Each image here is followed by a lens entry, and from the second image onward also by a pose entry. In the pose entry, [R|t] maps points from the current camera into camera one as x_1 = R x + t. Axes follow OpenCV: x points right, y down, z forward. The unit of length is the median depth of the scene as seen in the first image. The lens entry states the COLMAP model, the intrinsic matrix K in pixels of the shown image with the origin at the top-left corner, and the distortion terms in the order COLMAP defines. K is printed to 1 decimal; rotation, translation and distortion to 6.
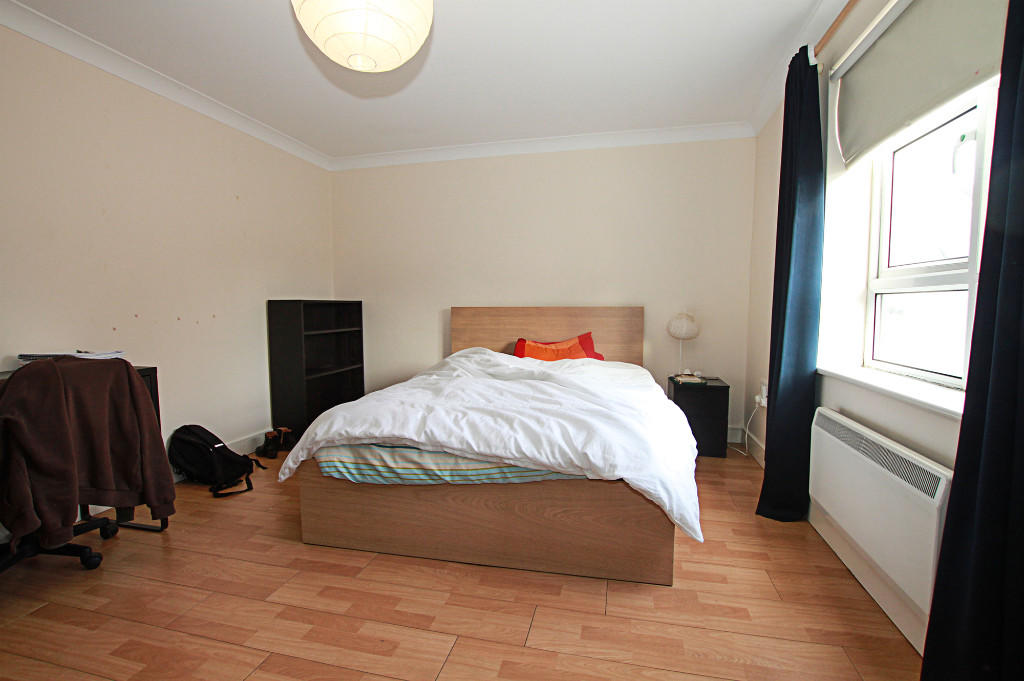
lens RADIAL K [[475.9, 0, 509.9], [0, 475.9, 347.8], [0, 0, 1]] dist [-0.025992, -0.000299]
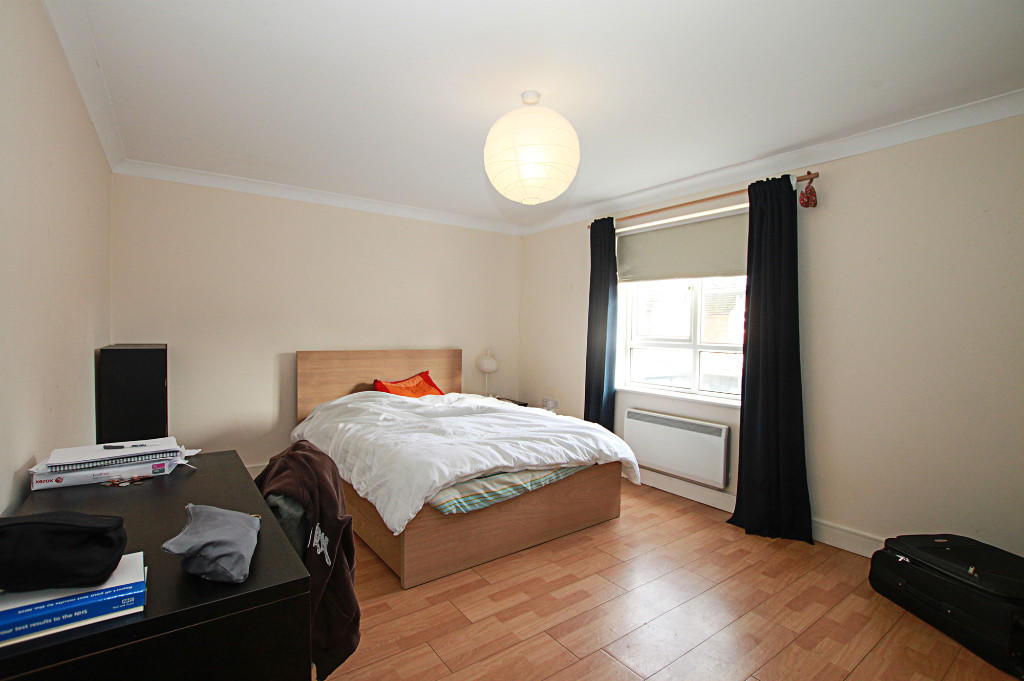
lens RADIAL K [[475.9, 0, 509.9], [0, 475.9, 347.8], [0, 0, 1]] dist [-0.025992, -0.000299]
pose [[0.644421, -0.013248, 0.764556, -1.211304], [0.045550, 0.998739, -0.021086, -0.110234], [-0.763313, 0.048414, 0.644212, 0.115088]]
